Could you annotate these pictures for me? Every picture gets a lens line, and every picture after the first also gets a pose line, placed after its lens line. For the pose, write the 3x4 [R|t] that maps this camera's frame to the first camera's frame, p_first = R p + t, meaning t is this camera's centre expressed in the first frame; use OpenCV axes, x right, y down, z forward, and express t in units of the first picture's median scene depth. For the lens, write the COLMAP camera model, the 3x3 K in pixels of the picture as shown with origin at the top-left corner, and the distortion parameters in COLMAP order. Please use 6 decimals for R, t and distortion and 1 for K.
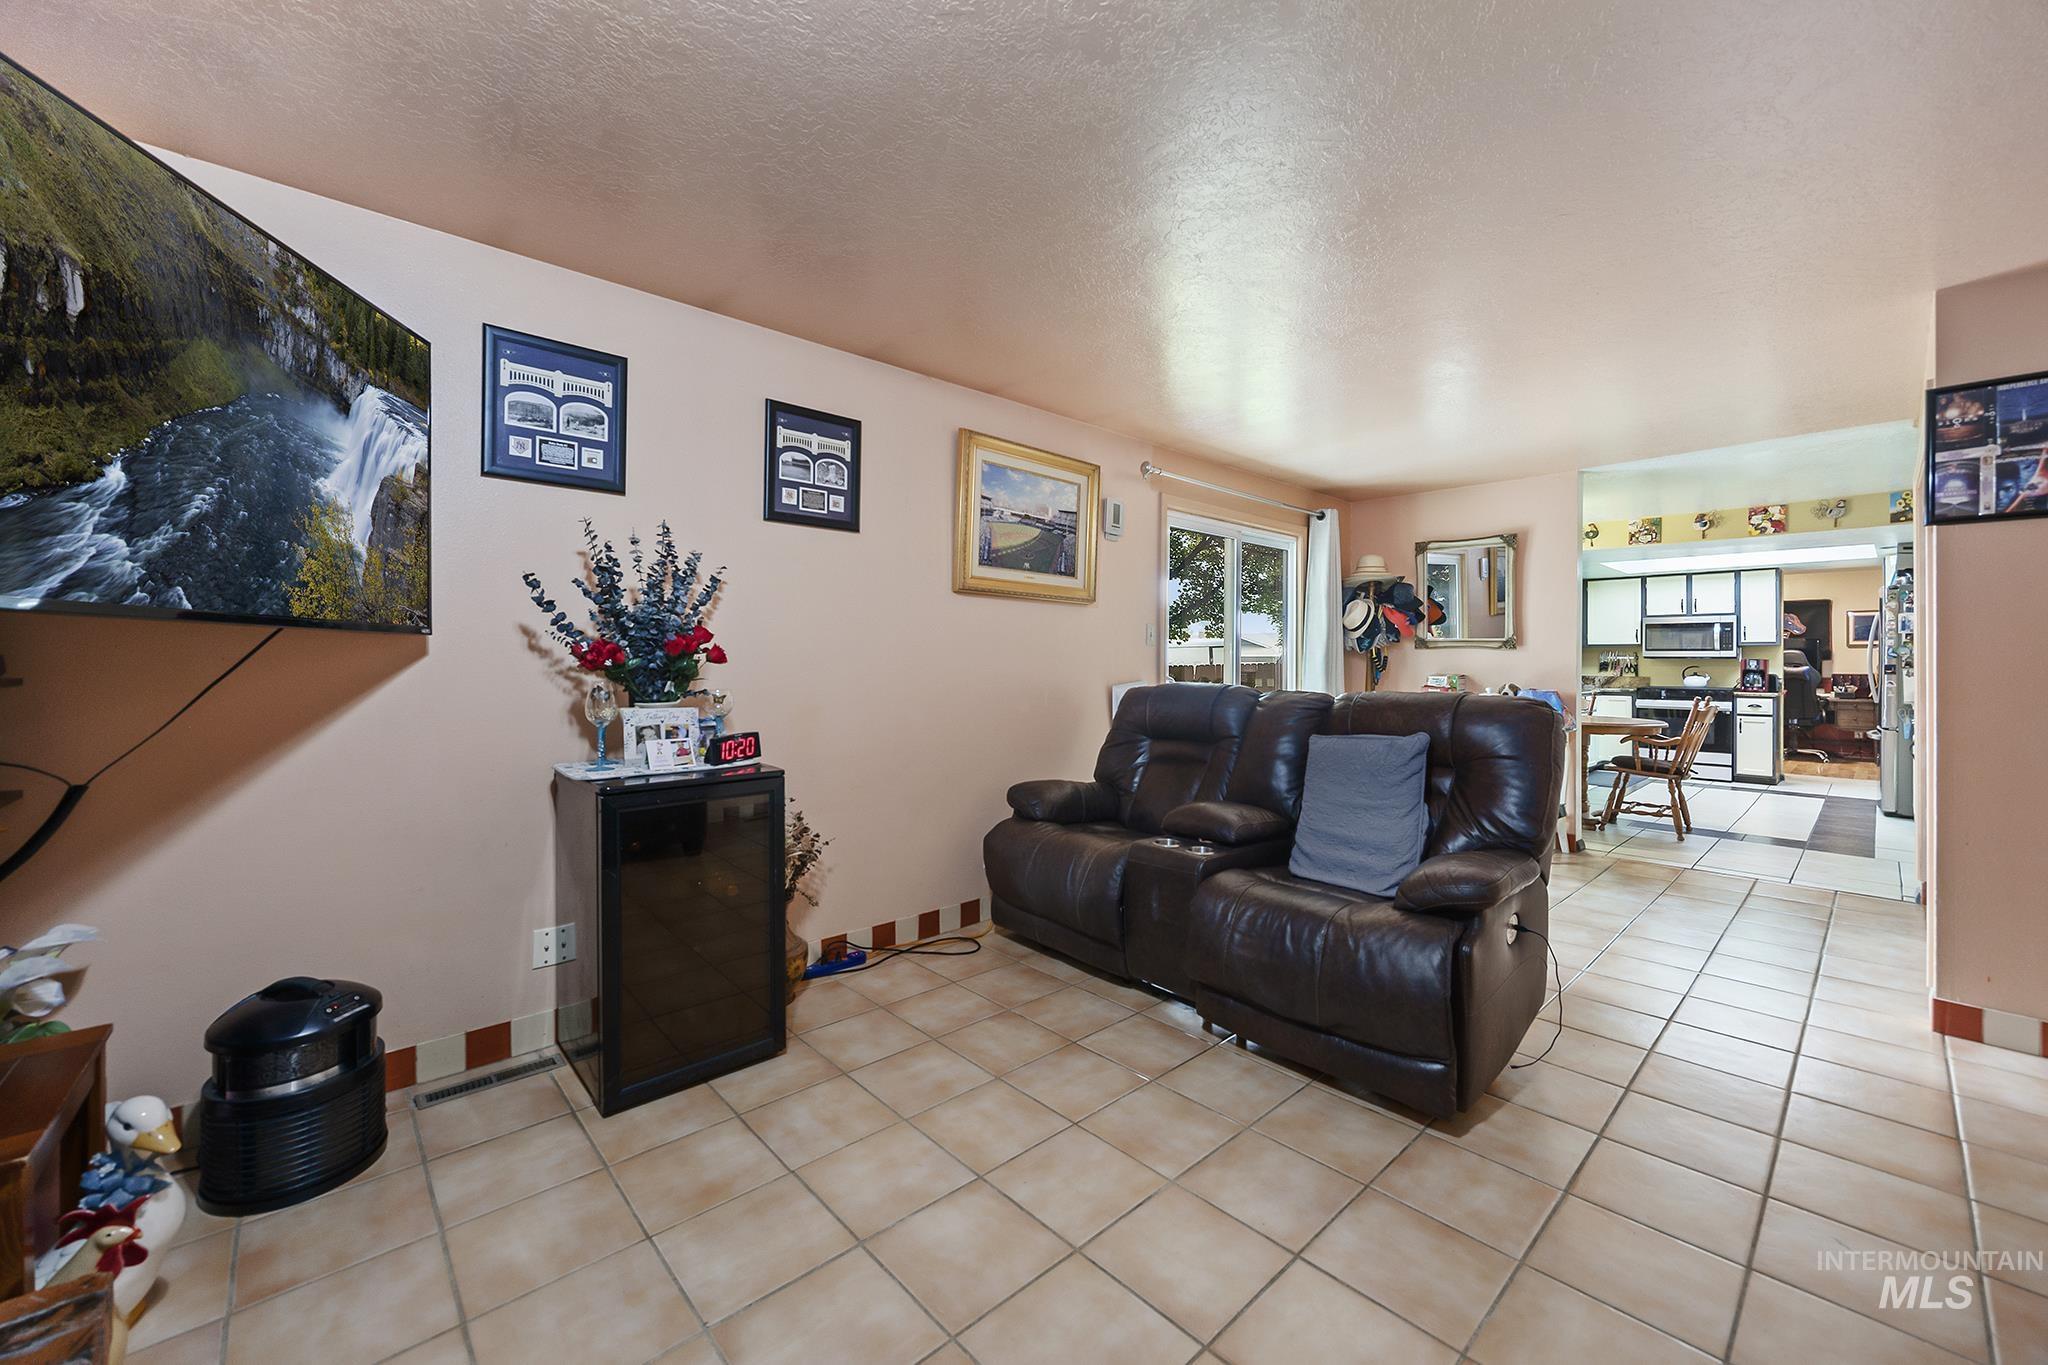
lens RADIAL K [[812.4, 0, 1051.4], [0, 812.4, 656.3], [0, 0, 1]] dist [0.006577, -0.001410]
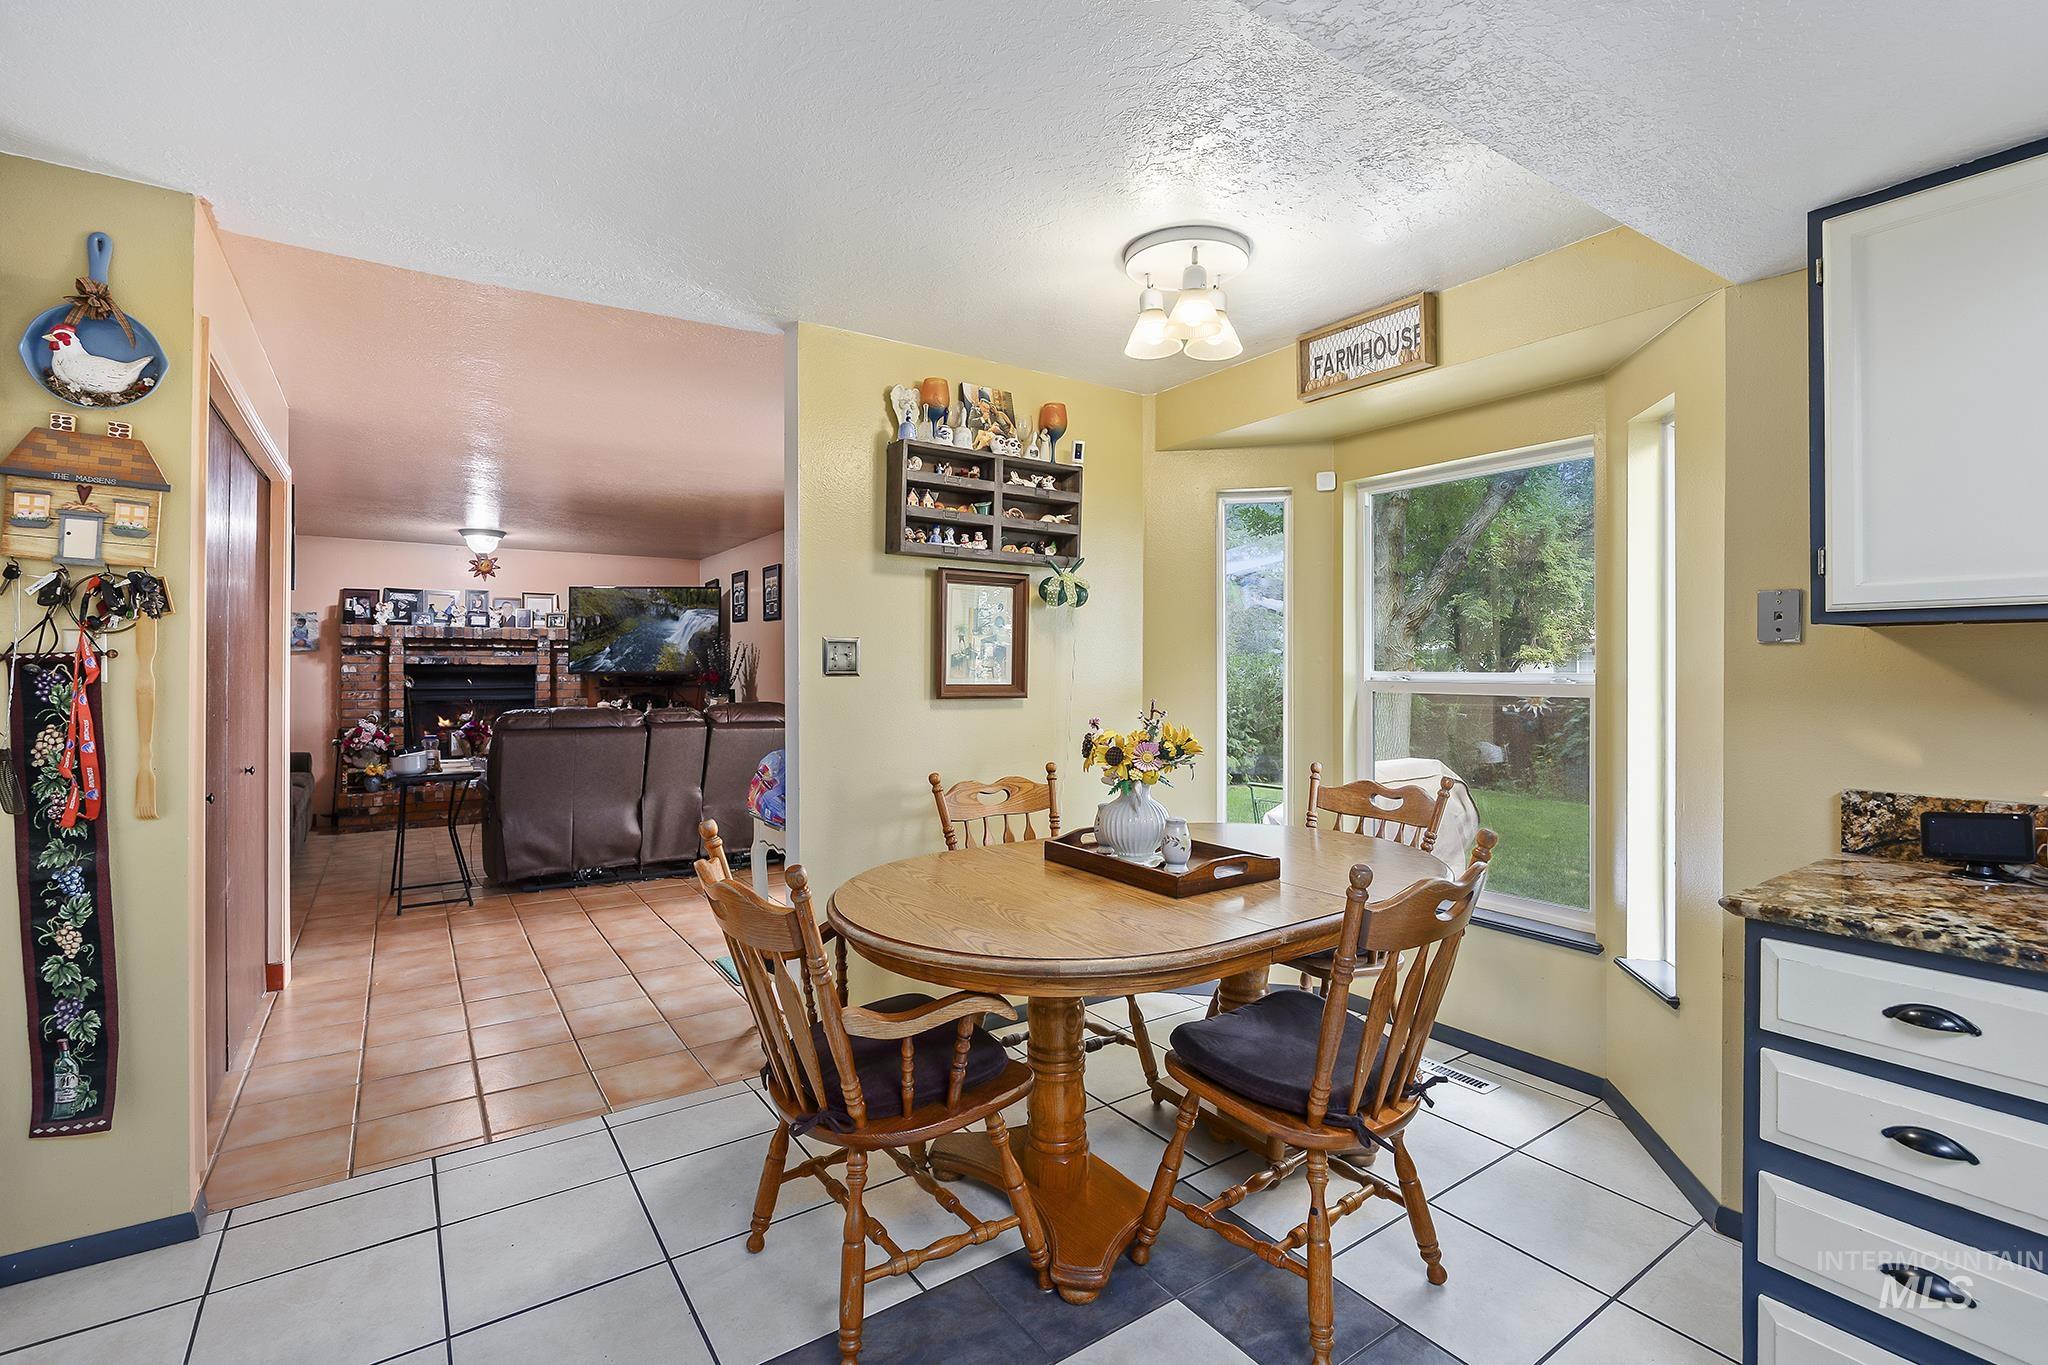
lens RADIAL K [[924.4, 0, 1034.8], [0, 924.4, 661.6], [0, 0, 1]] dist [-0.020084, 0.001227]
pose [[-0.165970, -0.013207, -0.986042, 1.179603], [0.003569, 0.999896, -0.013994, -0.007863], [0.986124, -0.005842, -0.165905, 1.234832]]
